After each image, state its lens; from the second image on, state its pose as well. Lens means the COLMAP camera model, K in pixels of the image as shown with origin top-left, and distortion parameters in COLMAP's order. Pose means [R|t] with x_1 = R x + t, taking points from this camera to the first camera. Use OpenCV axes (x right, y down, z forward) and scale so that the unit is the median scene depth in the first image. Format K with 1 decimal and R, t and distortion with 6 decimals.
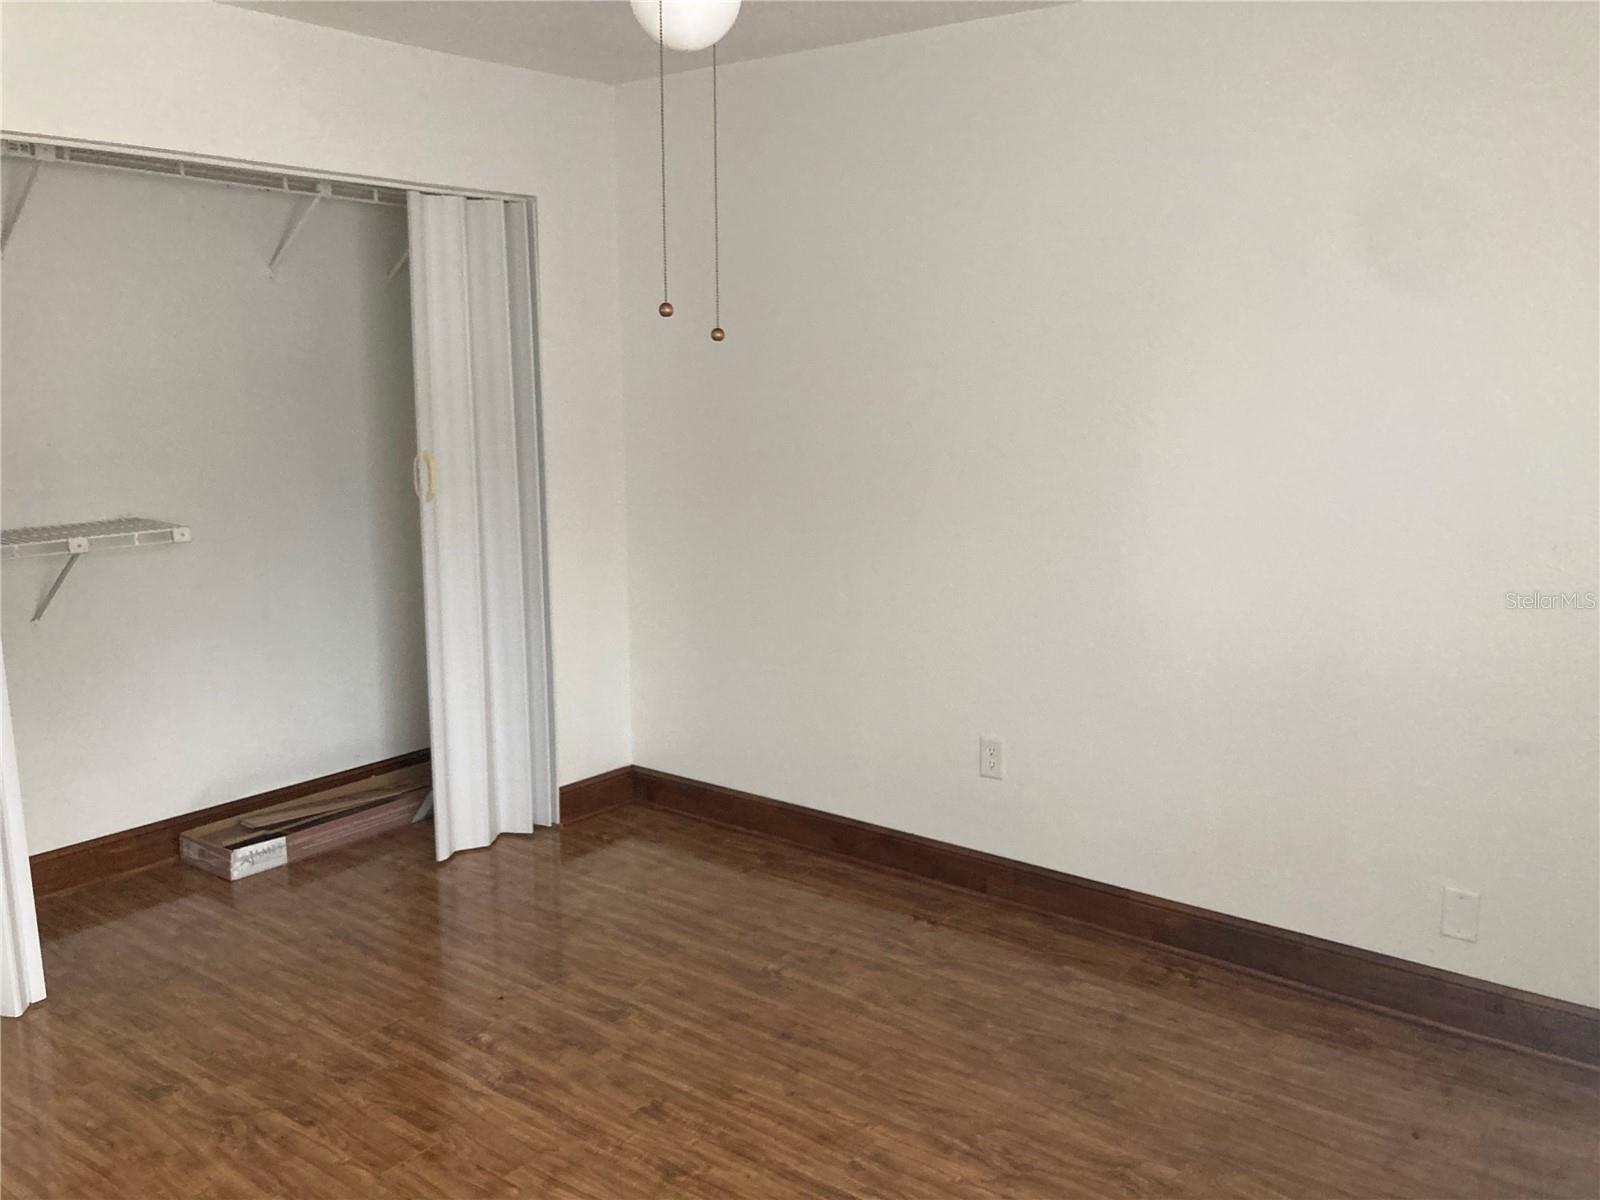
lens RADIAL K [[1324.1, 0, 799.7], [0, 1324.1, 599.0], [0, 0, 1]] dist [0.036024, -0.029615]
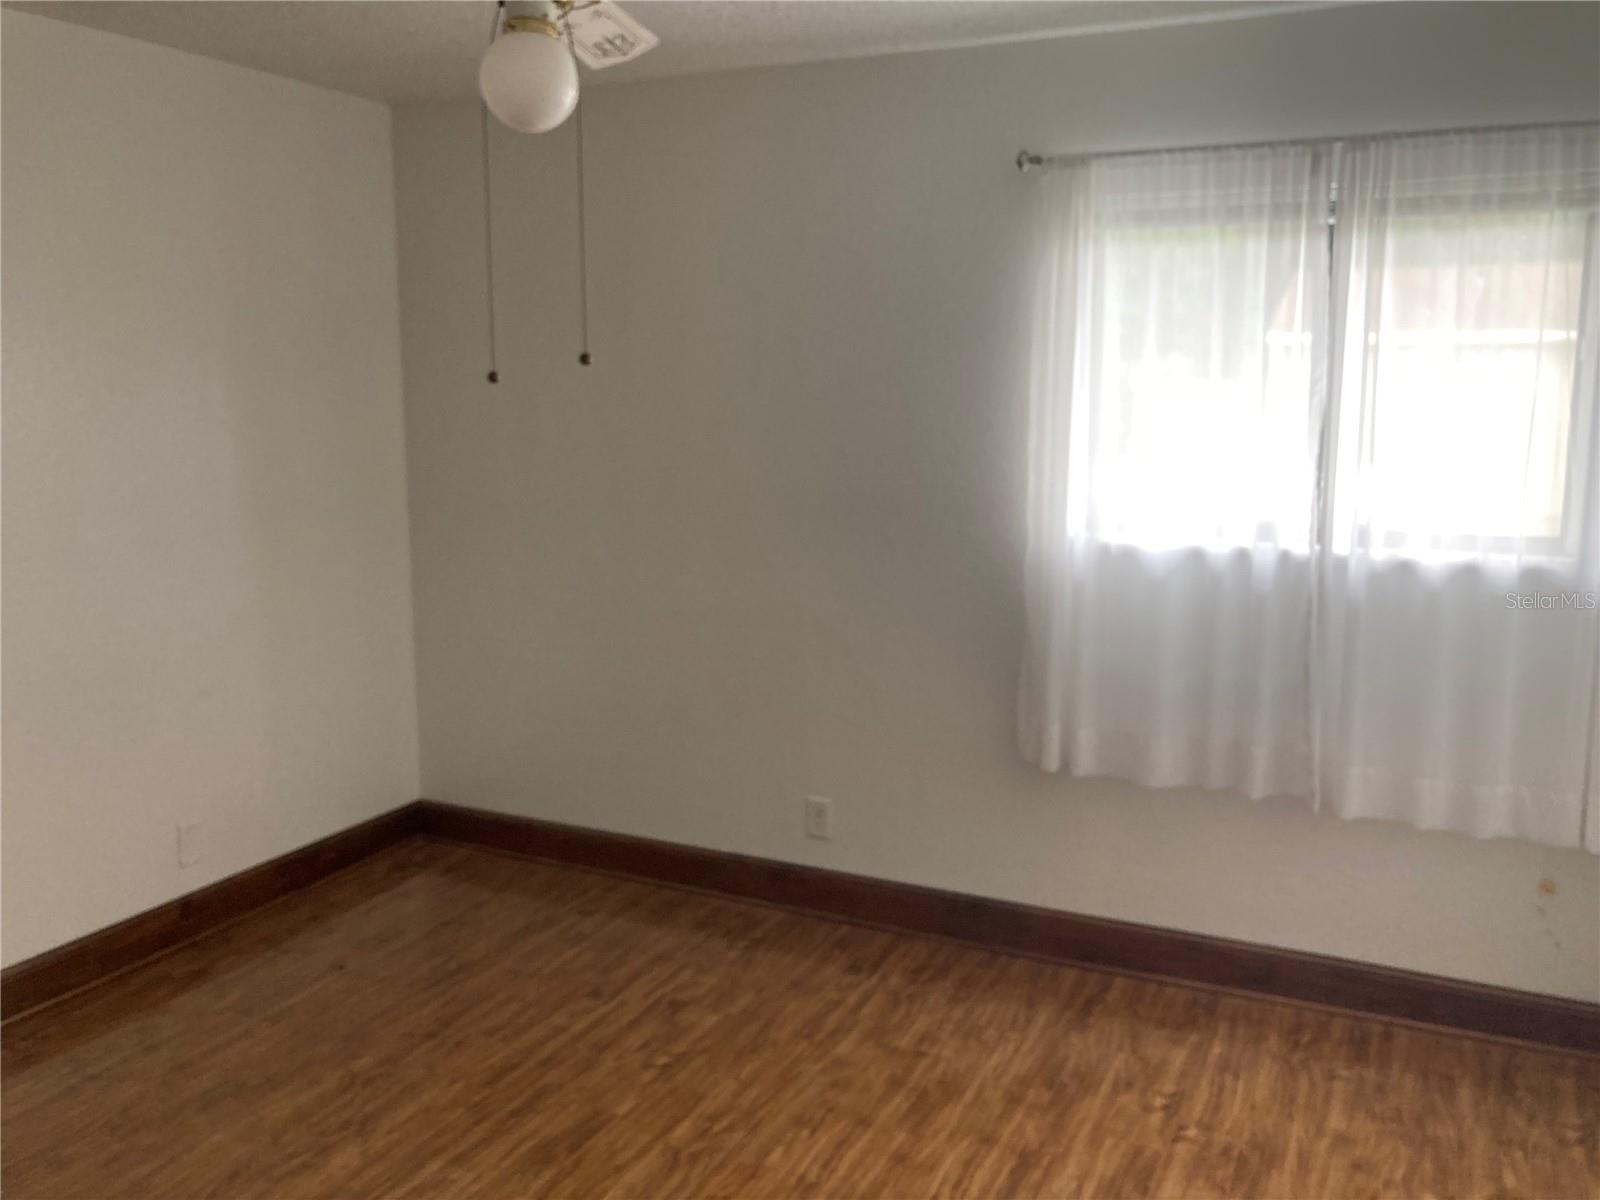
lens RADIAL K [[1324.1, 0, 798.6], [0, 1324.1, 597.6], [0, 0, 1]] dist [0.036024, -0.029615]
pose [[-0.241691, -0.145233, 0.959423, -0.865774], [0.151973, 0.970869, 0.185249, -0.144401], [-0.958379, 0.190580, -0.212579, 0.723738]]
